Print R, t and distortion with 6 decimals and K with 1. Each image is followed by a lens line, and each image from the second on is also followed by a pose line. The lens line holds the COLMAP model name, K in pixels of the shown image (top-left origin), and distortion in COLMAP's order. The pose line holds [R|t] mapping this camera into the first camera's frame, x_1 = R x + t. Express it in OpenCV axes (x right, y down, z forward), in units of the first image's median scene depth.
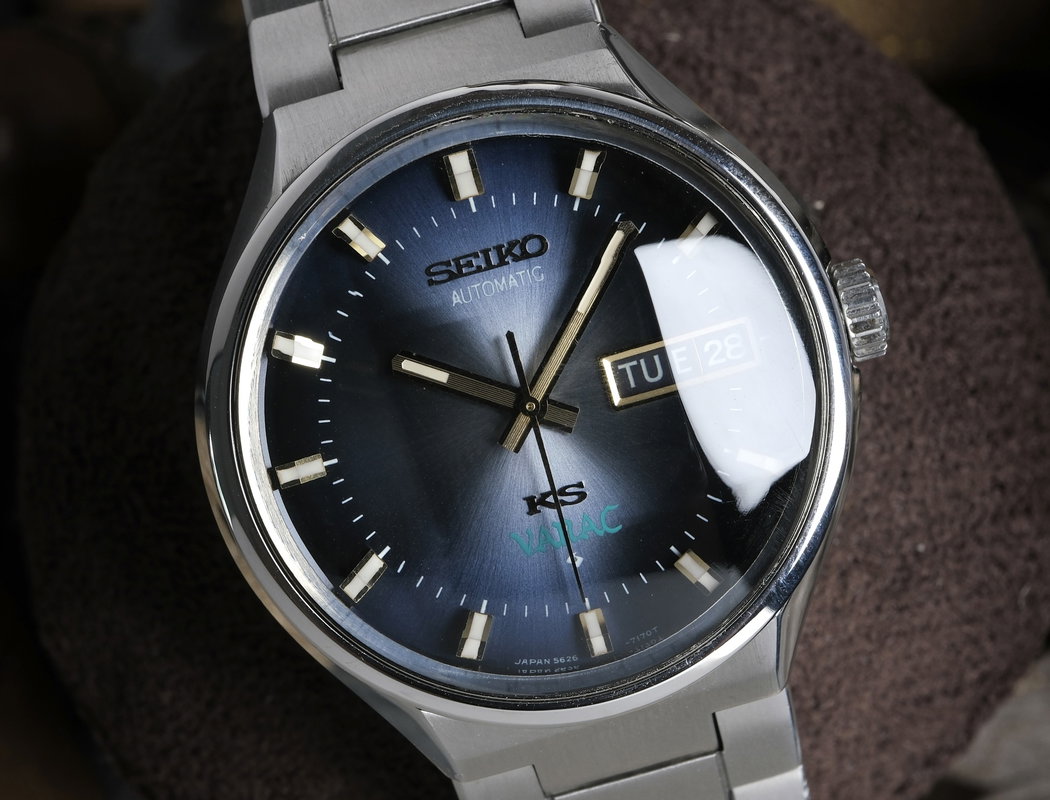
lens RADIAL K [[1477.5, 0, 525.5], [0, 1477.5, 400.2], [0, 0, 1]] dist [-0.190139, 0.000000]
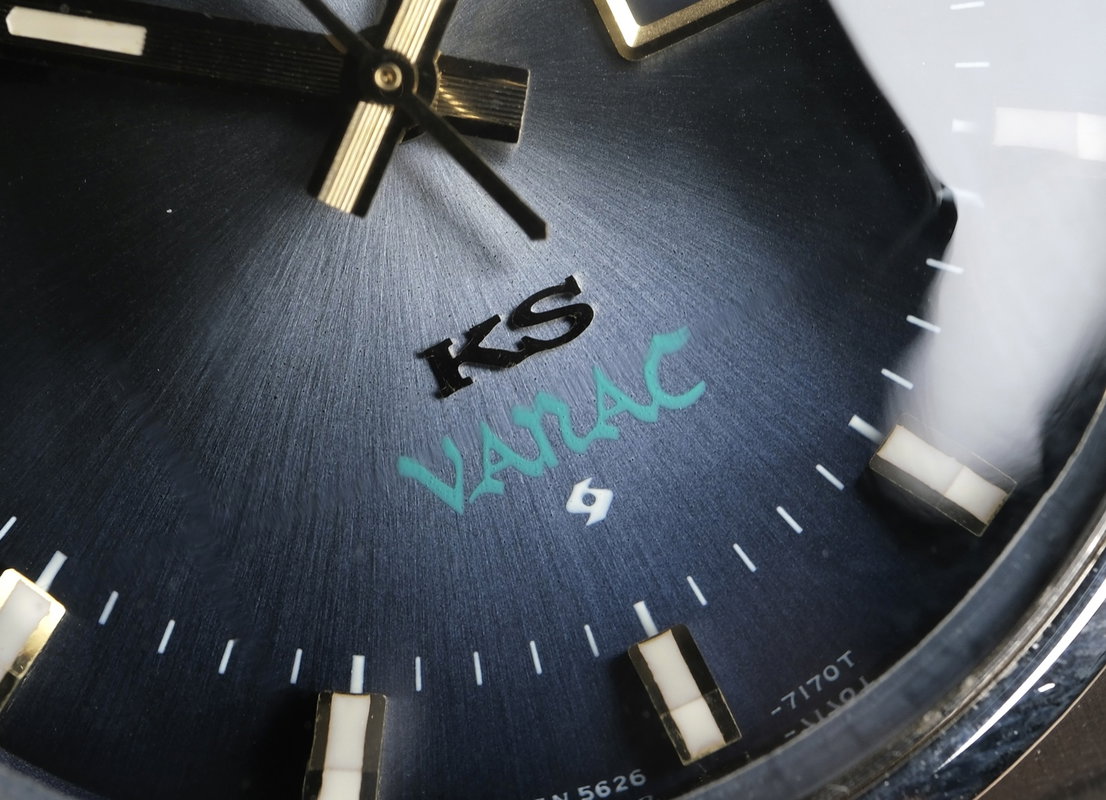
lens RADIAL K [[1519.2, 0, 552.2], [0, 1519.2, 401.4], [0, 0, 1]] dist [0.014788, 0.000000]
pose [[0.983189, -0.168771, 0.069683, 0.003417], [0.162725, 0.983014, 0.084878, 0.052425], [-0.082824, -0.072112, 0.993952, 0.637969]]
